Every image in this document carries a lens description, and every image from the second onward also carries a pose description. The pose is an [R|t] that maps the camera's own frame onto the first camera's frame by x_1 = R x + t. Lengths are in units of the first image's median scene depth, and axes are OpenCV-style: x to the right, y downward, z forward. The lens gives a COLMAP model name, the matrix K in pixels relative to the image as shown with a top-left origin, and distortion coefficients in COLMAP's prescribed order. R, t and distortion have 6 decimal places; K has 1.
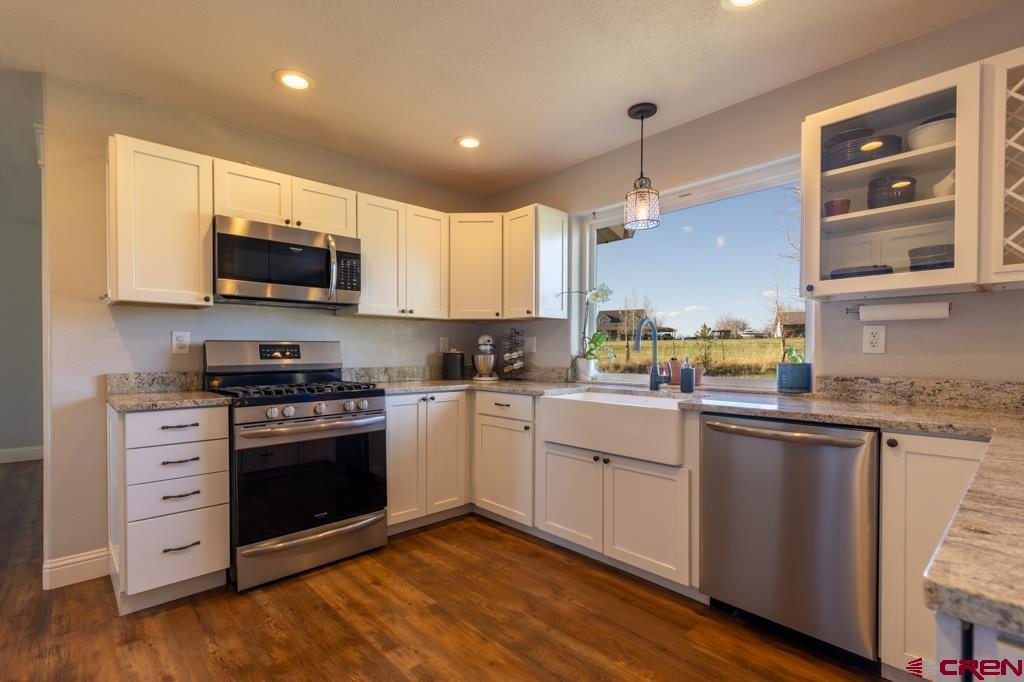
lens RADIAL K [[470.8, 0, 490.8], [0, 470.8, 355.6], [0, 0, 1]] dist [0.022353, 0.000842]
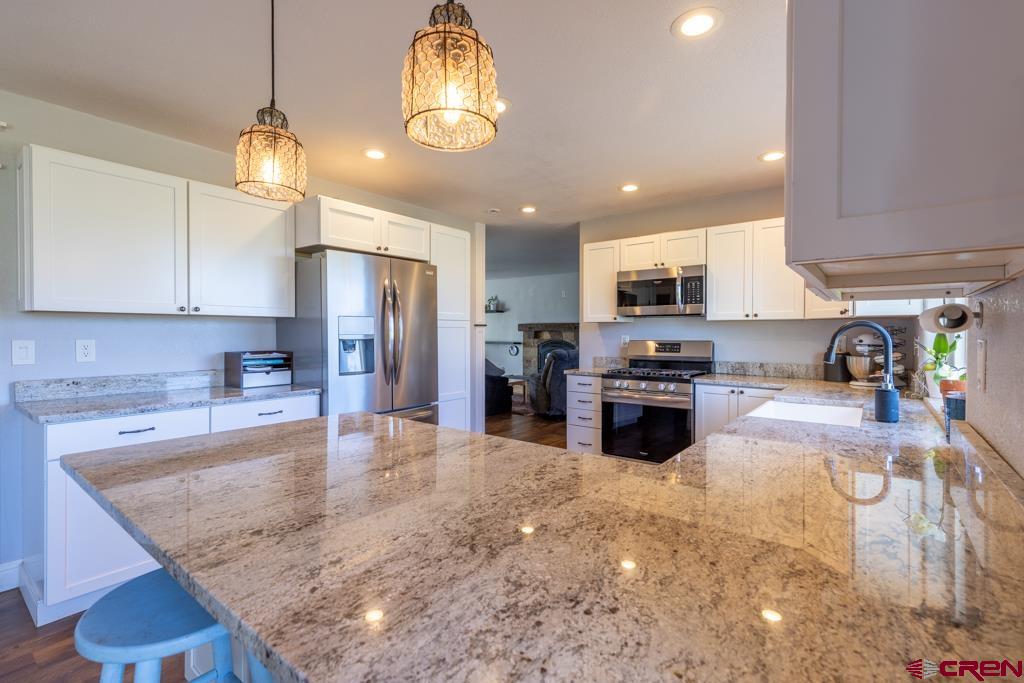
lens RADIAL K [[470.8, 0, 510.0], [0, 470.8, 338.0], [0, 0, 1]] dist [0.022353, 0.000842]
pose [[0.161997, 0.012400, -0.986713, 0.943171], [-0.006799, 0.999911, 0.011450, -0.052249], [0.986768, 0.004854, 0.162067, 0.252497]]
